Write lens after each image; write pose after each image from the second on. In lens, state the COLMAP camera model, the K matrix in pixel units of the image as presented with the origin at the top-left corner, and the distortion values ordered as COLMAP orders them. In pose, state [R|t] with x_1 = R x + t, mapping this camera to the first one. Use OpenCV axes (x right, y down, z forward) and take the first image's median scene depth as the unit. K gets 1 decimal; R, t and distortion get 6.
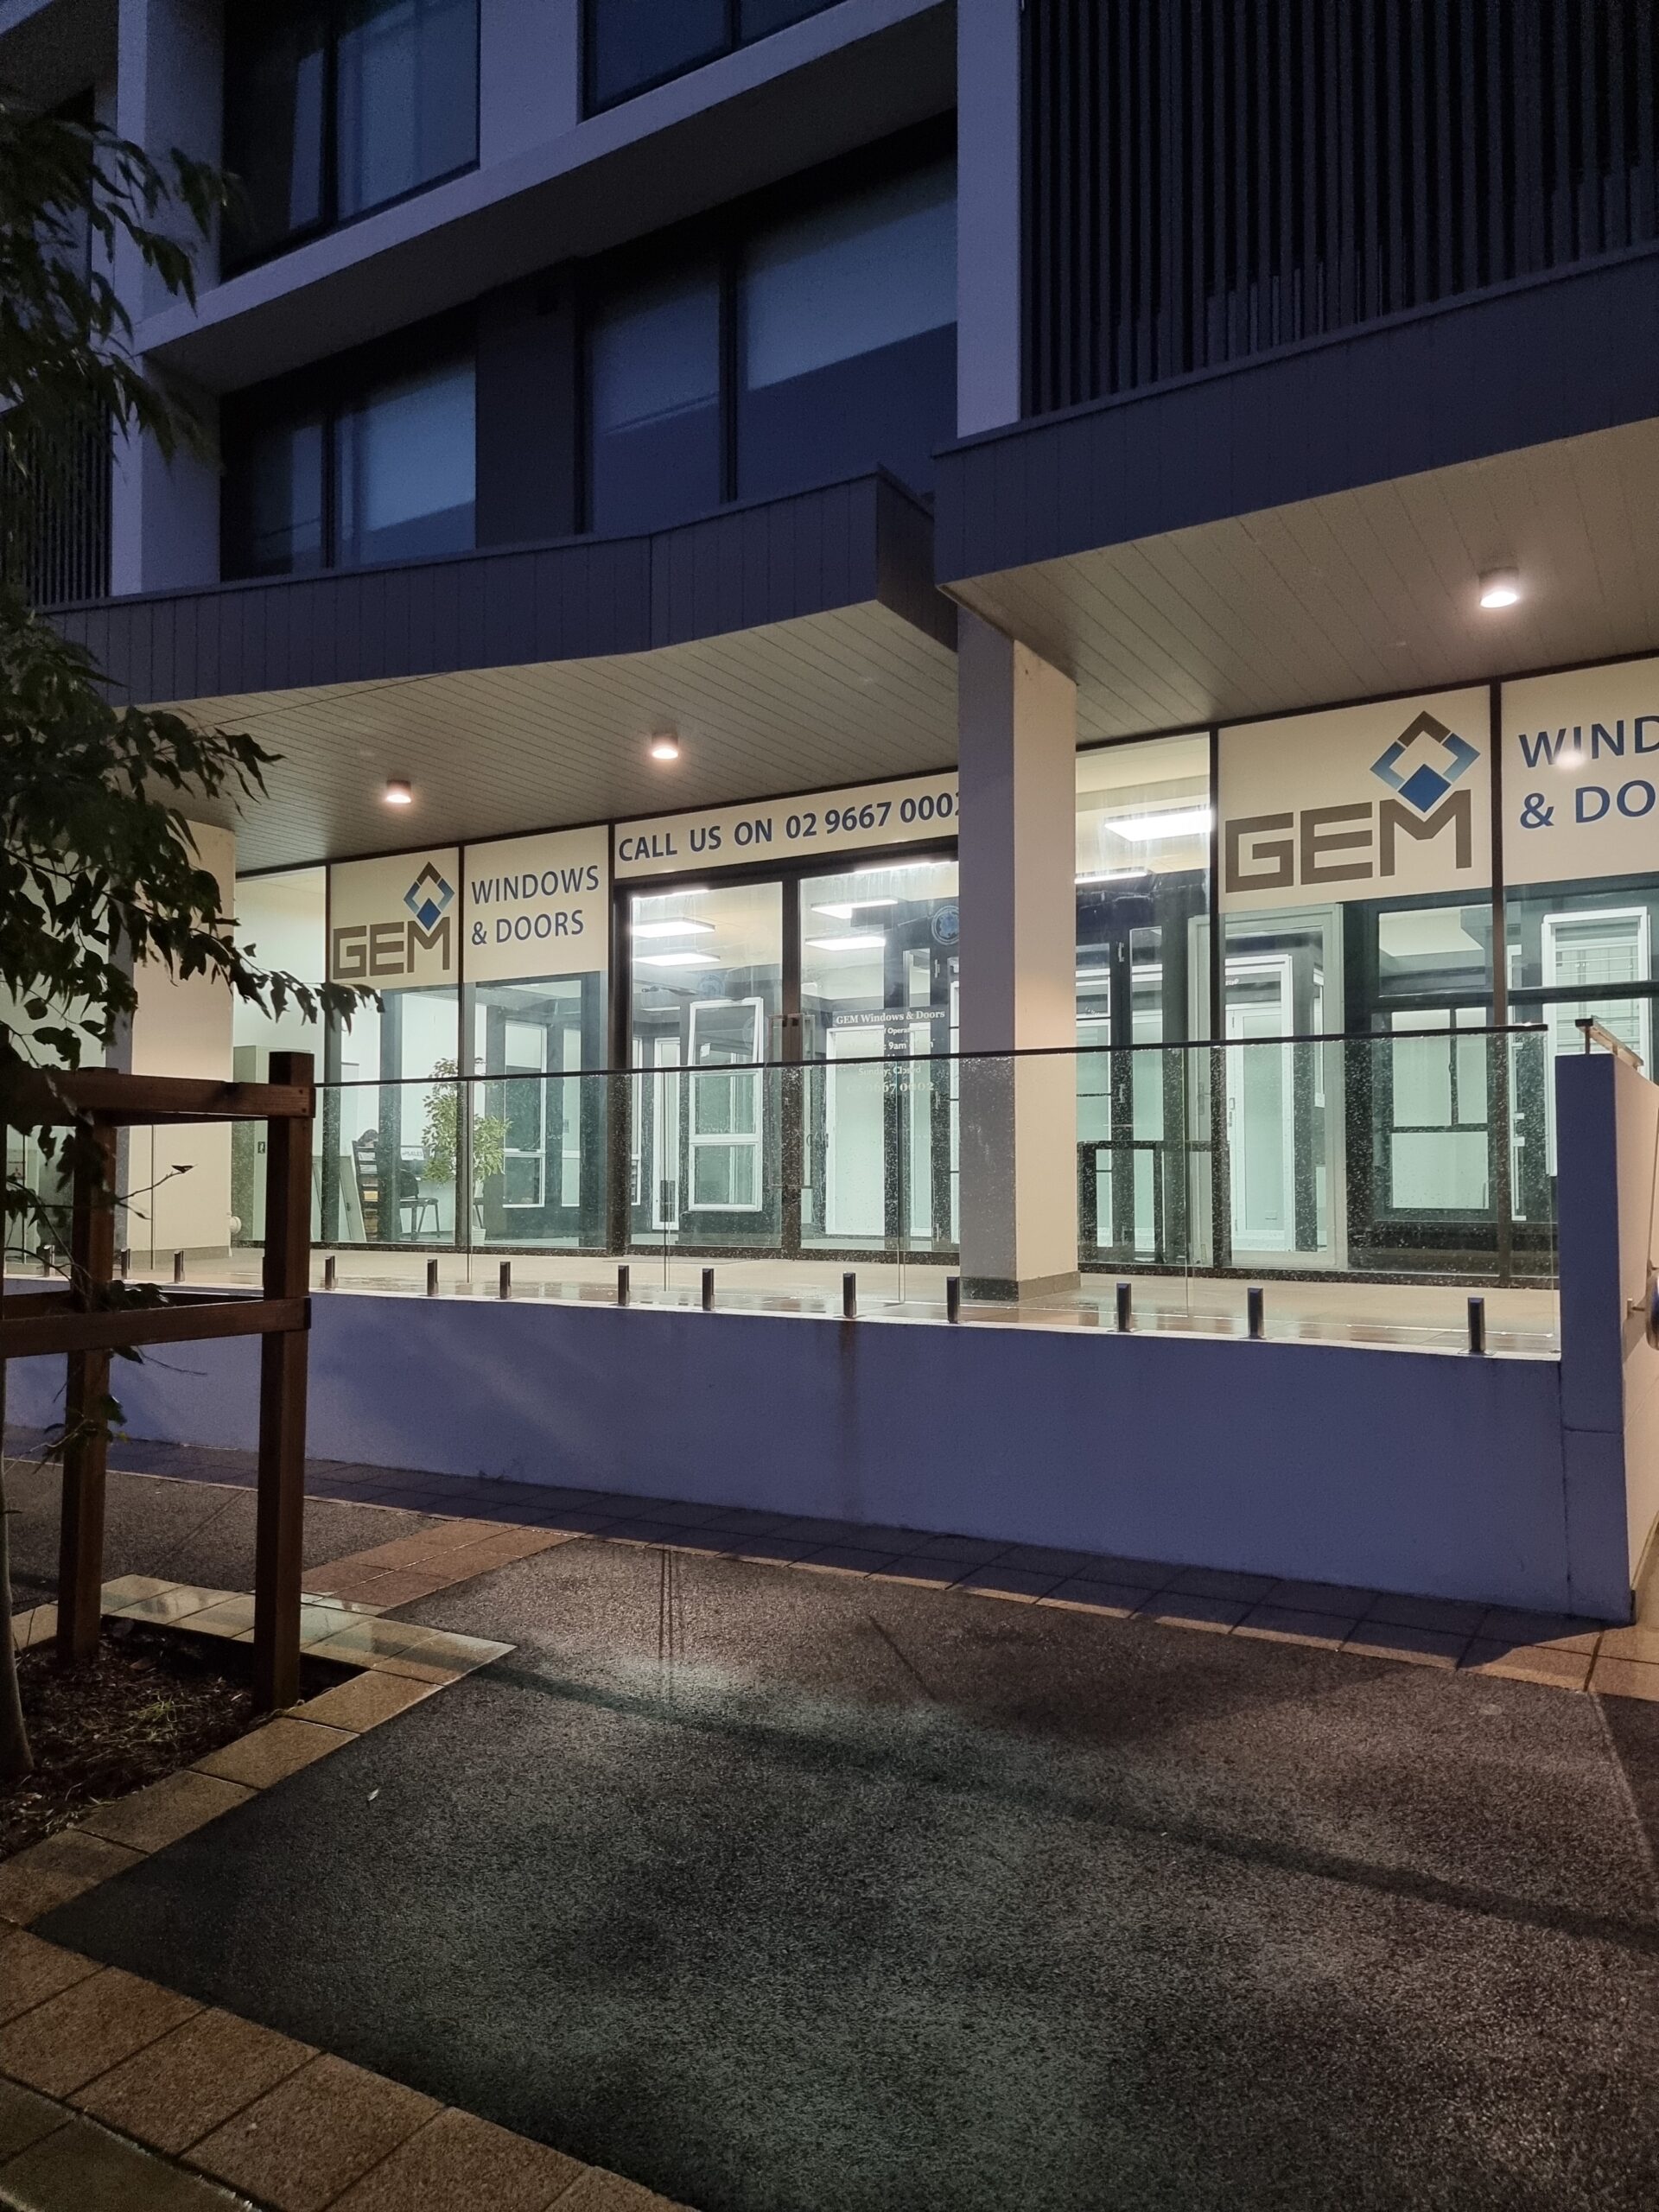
lens RADIAL K [[1506.6, 0, 834.0], [0, 1506.6, 1115.9], [0, 0, 1]] dist [0.081616, -0.054408]
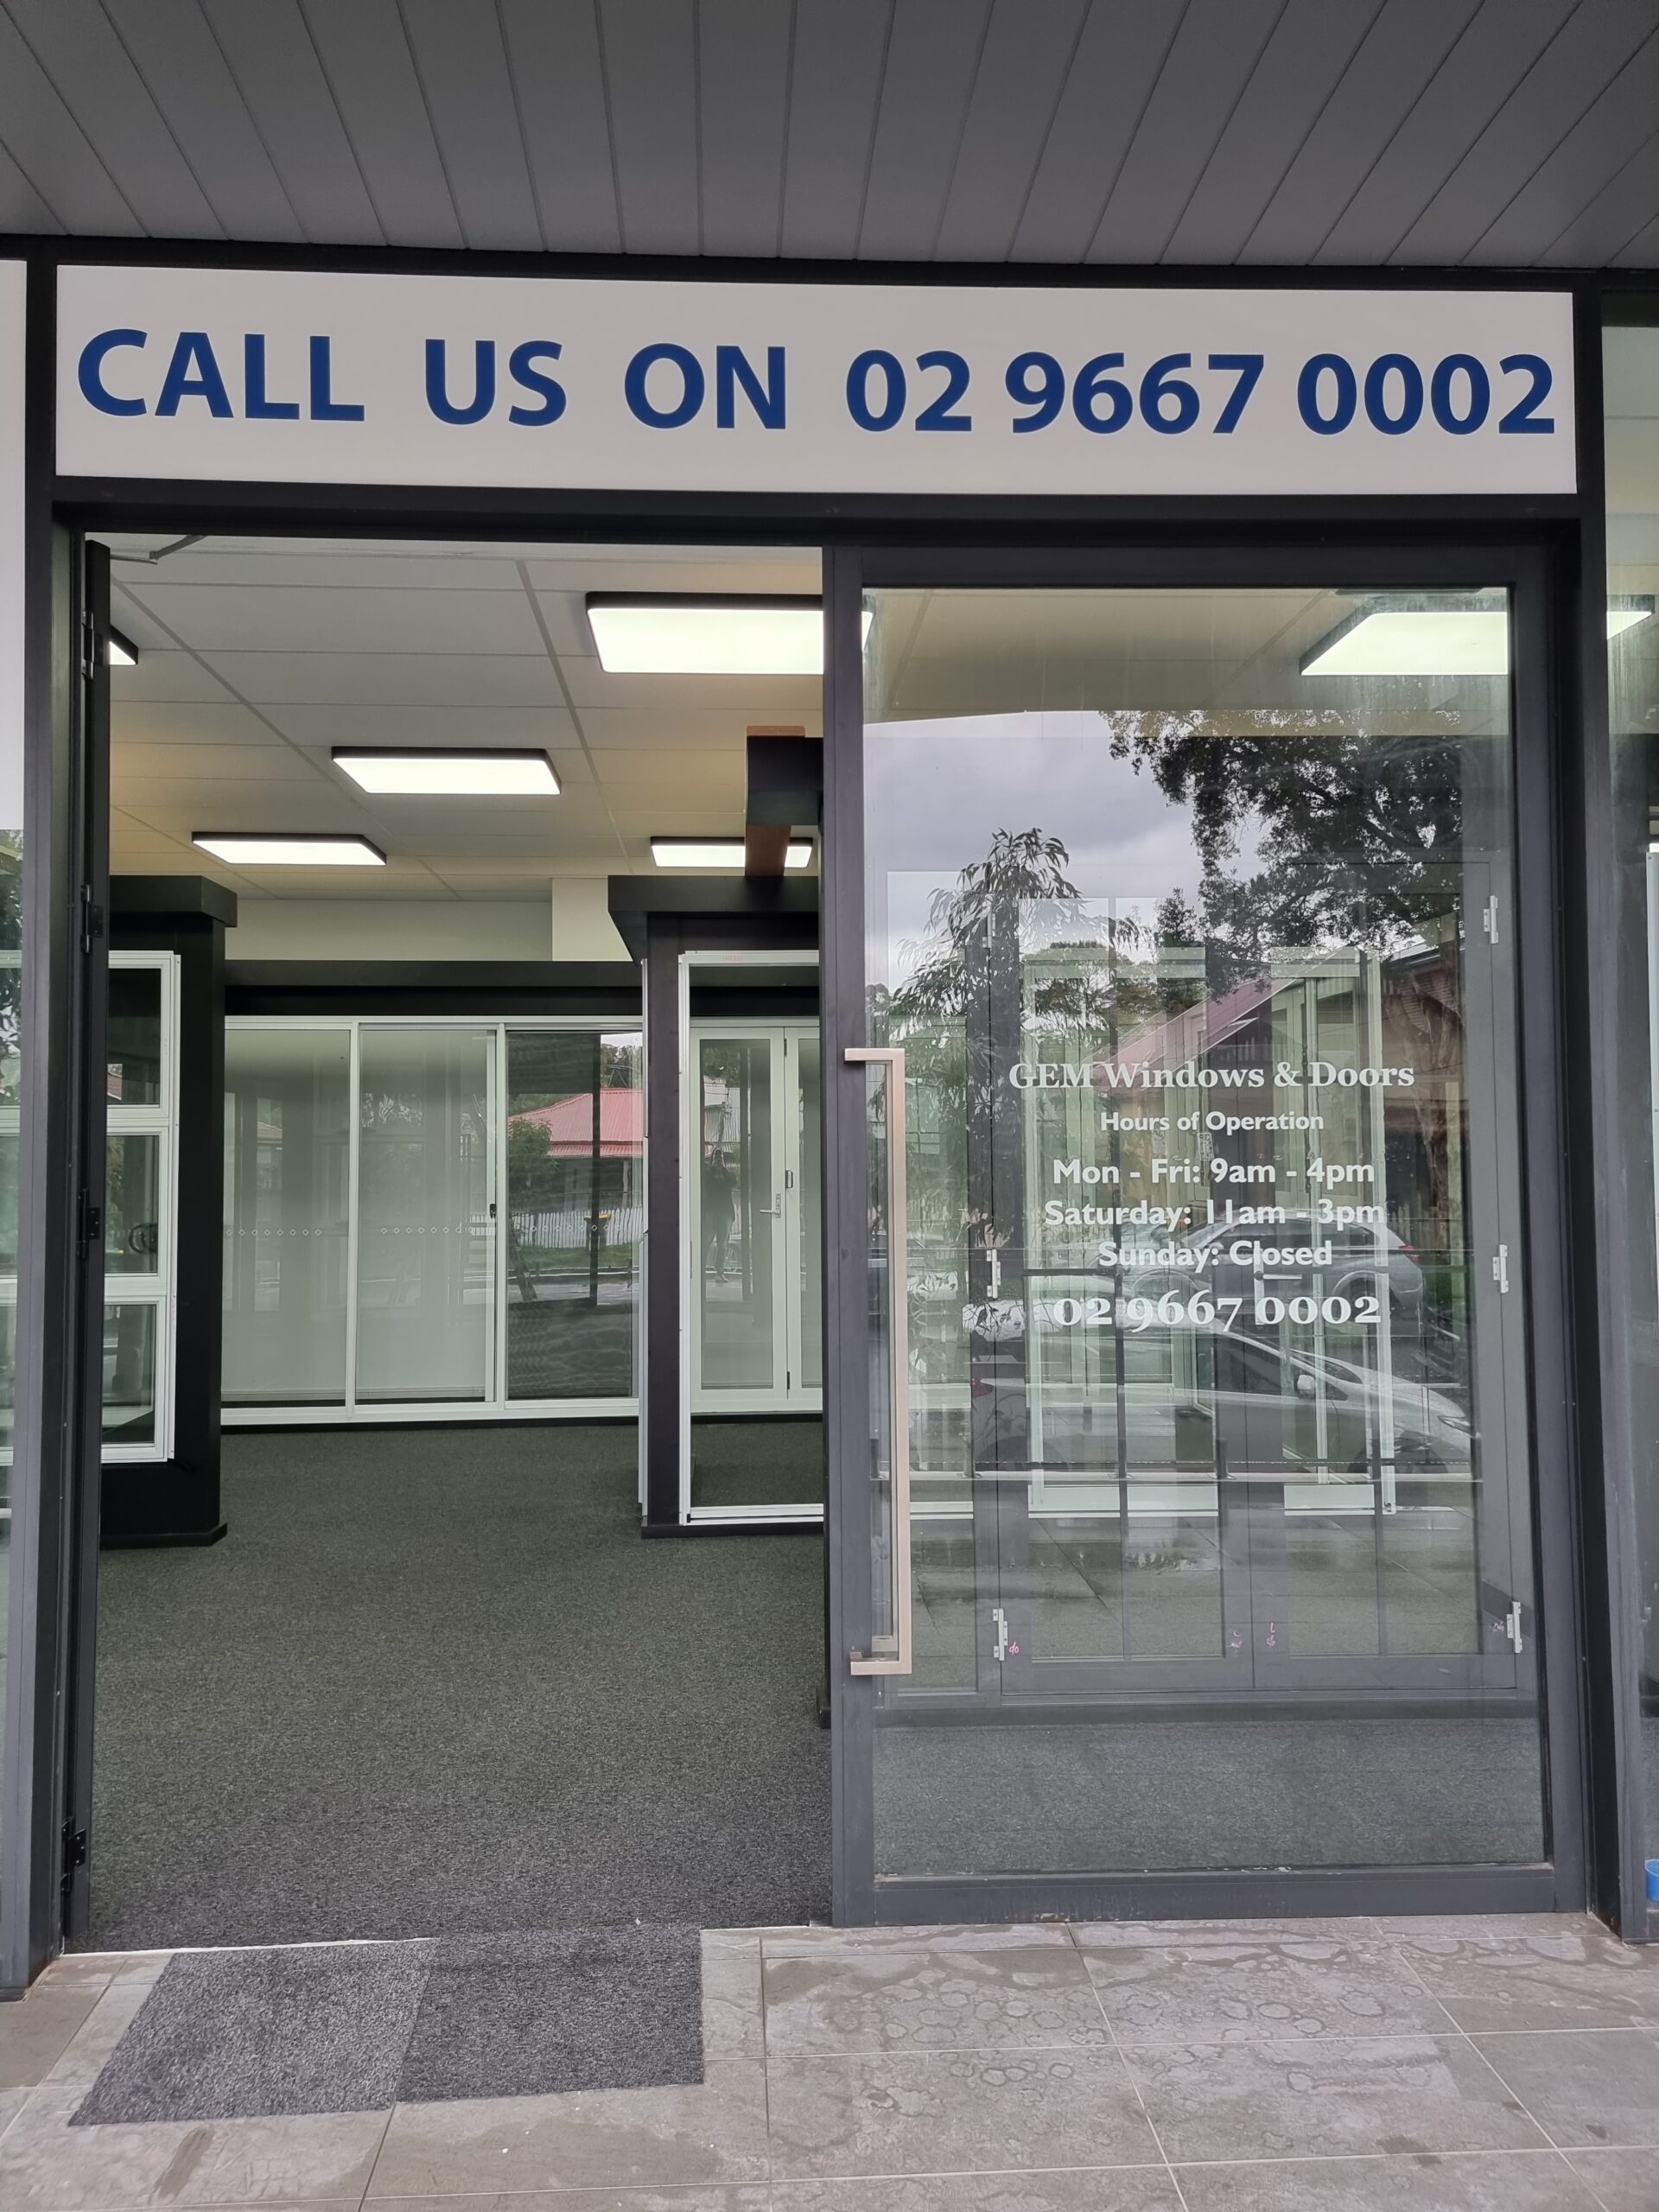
lens RADIAL K [[1506.6, 0, 764.2], [0, 1506.6, 1082.4], [0, 0, 1]] dist [0.081616, -0.054408]
pose [[0.839757, 0.023057, 0.542472, -0.248614], [-0.023122, 0.999710, -0.006699, -0.072888], [-0.542470, -0.006917, 0.840047, 0.961890]]
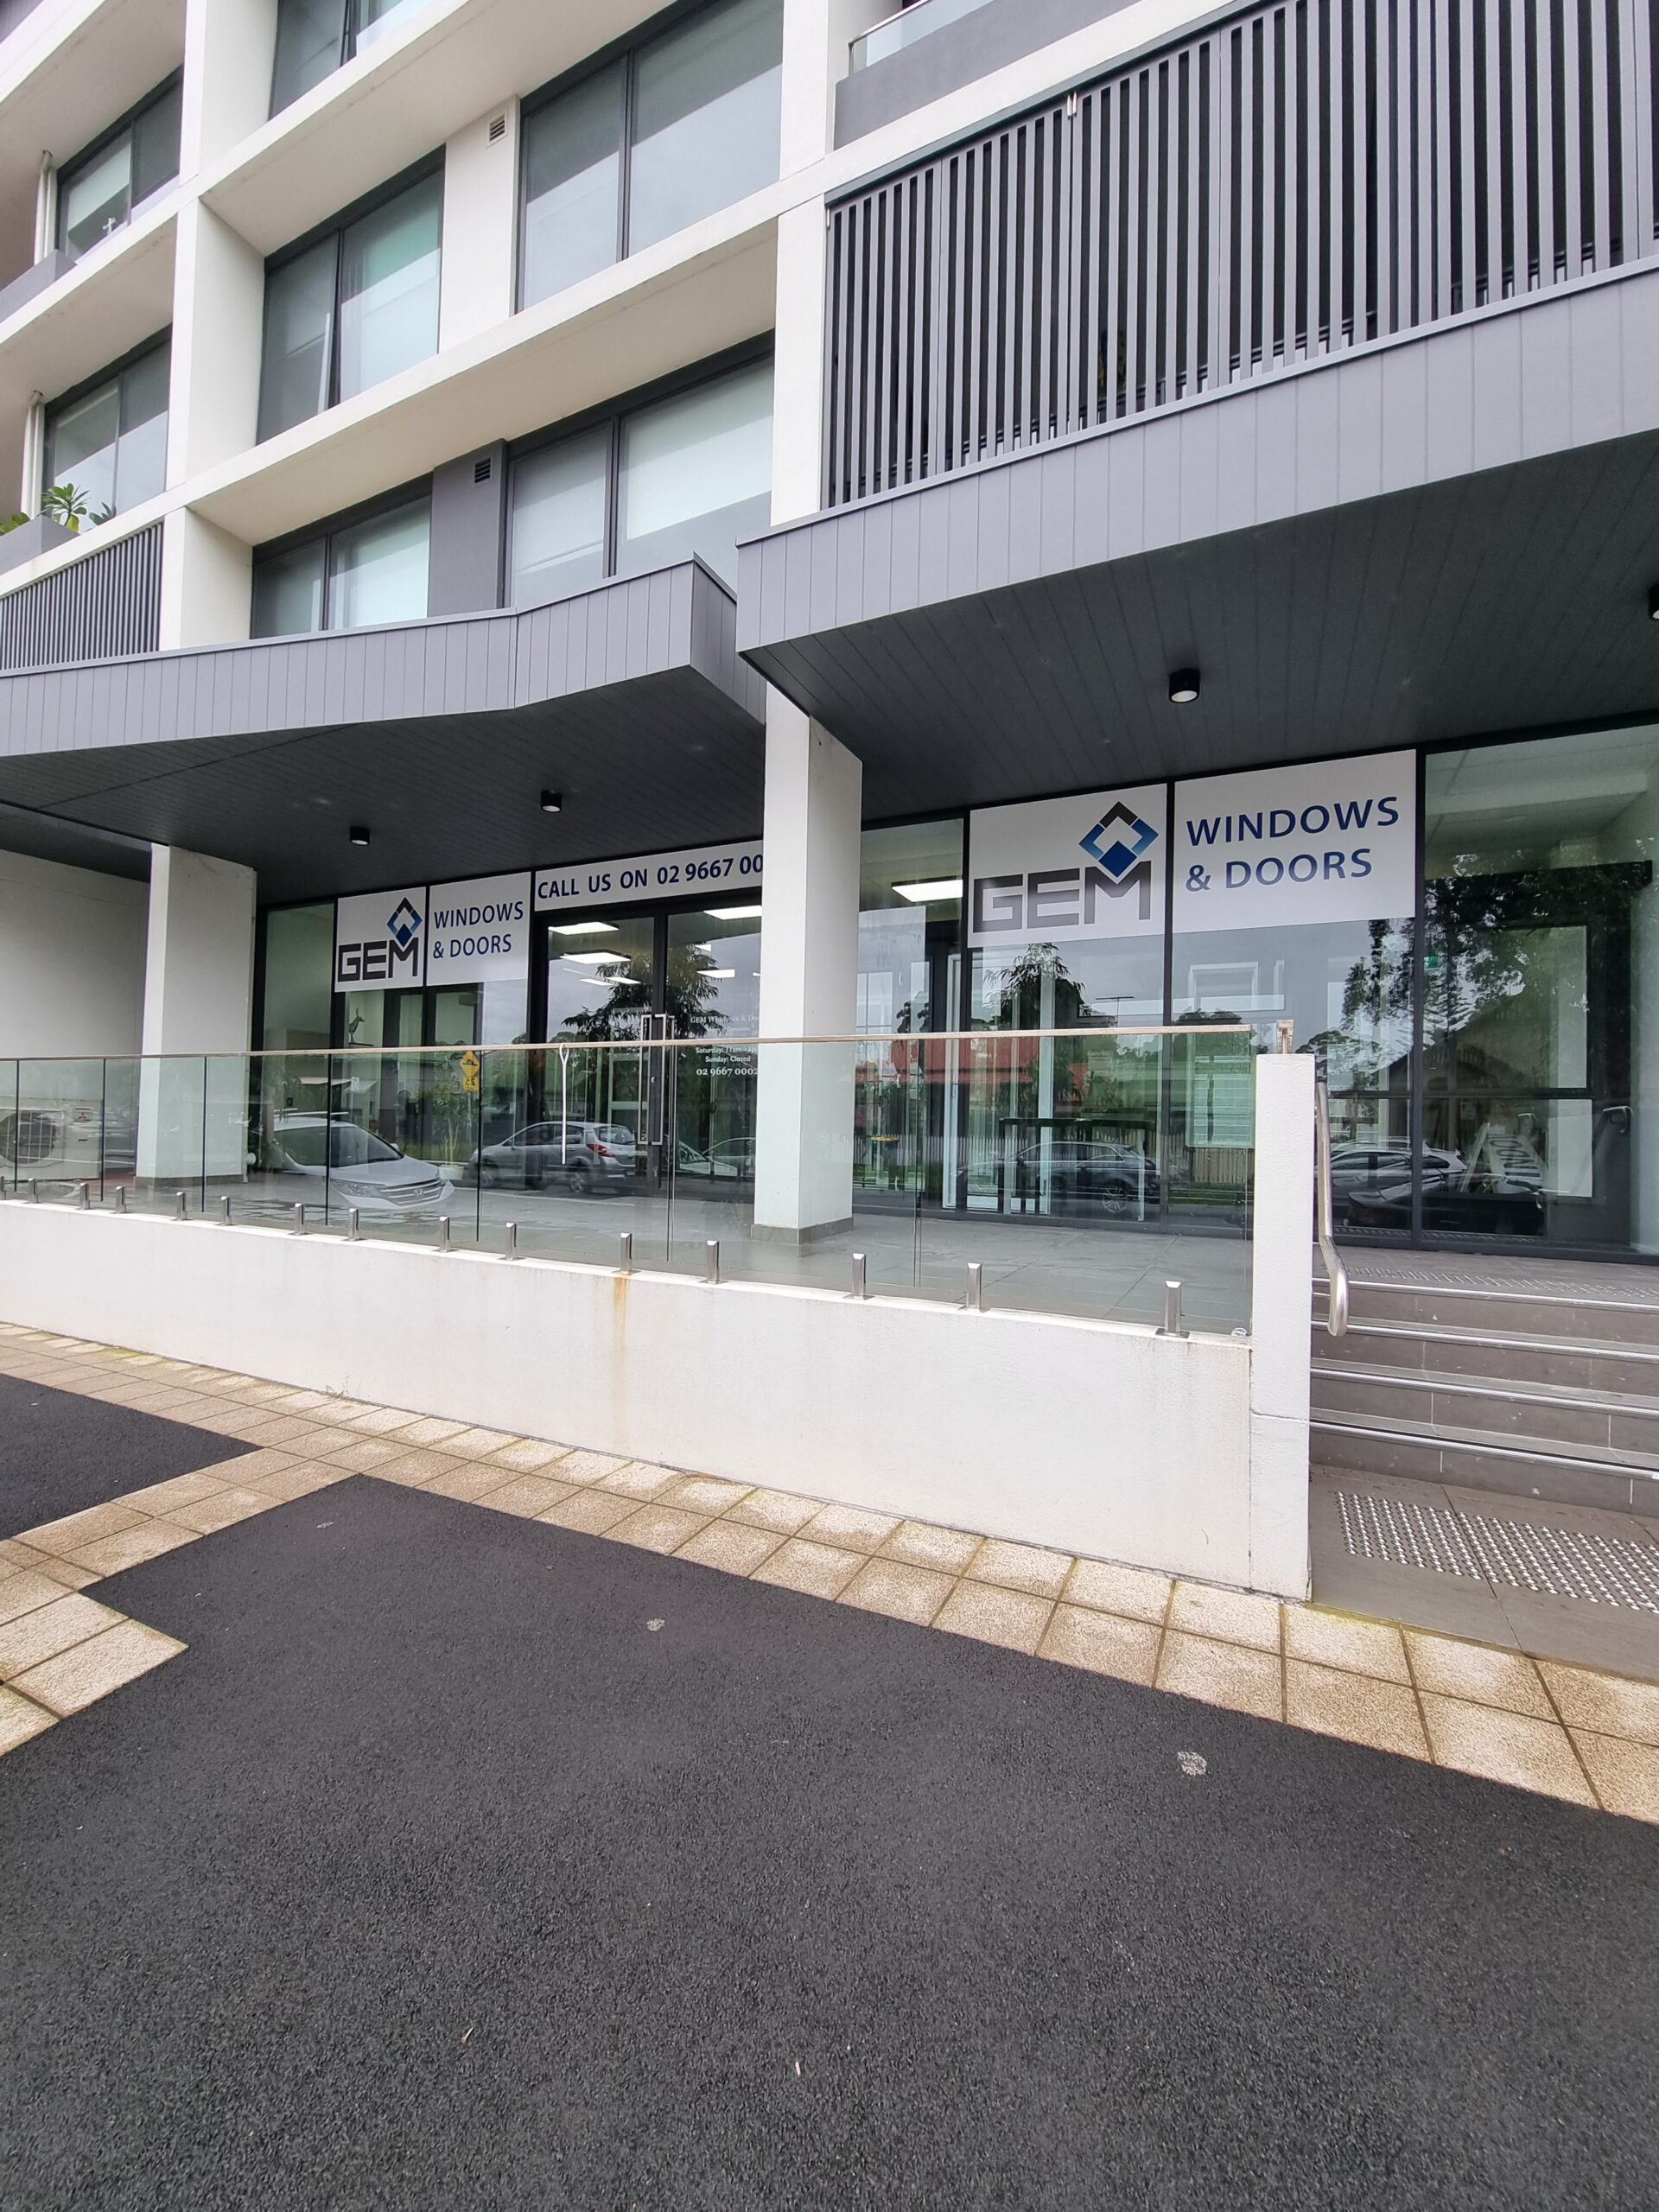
lens RADIAL K [[905.6, 0, 826.8], [0, 905.6, 1109.6], [0, 0, 1]] dist [-0.002328, -0.001746]
pose [[0.996115, 0.025942, 0.084158, 0.070703], [-0.027643, 0.999435, 0.019116, -0.003083], [-0.083614, -0.021368, 0.996269, 0.224598]]
